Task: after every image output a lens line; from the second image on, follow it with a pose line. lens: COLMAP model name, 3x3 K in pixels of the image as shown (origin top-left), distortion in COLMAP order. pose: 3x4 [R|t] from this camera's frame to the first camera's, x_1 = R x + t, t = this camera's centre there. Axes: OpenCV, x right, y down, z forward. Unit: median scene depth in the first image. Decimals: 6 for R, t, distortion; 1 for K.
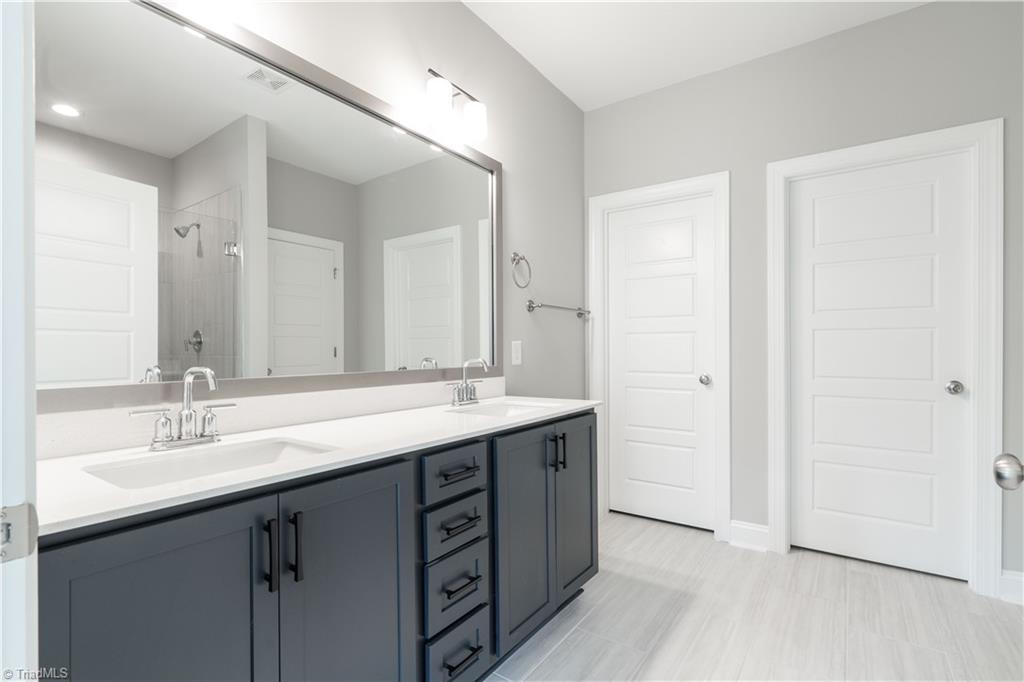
lens RADIAL K [[472.3, 0, 517.5], [0, 472.3, 351.3], [0, 0, 1]] dist [0.004838, 0.000757]
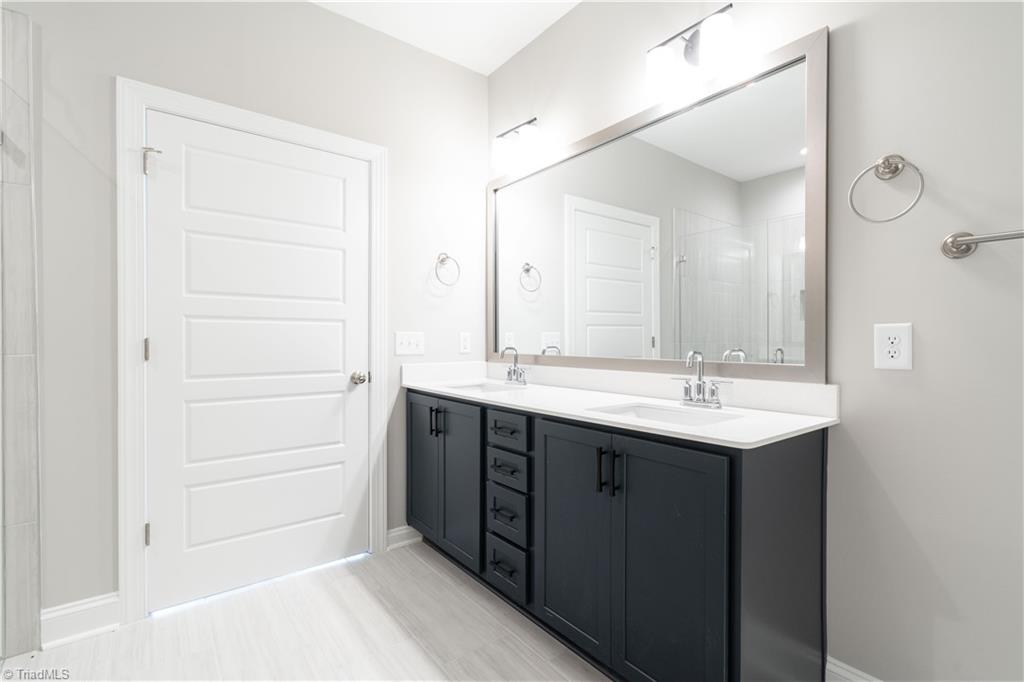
lens RADIAL K [[472.3, 0, 517.6], [0, 472.3, 339.4], [0, 0, 1]] dist [0.004838, 0.000757]
pose [[-0.303489, 0.012282, -0.952756, 0.848828], [0.007583, 0.999916, 0.010474, -0.016031], [0.952805, -0.004046, -0.303556, 1.045878]]
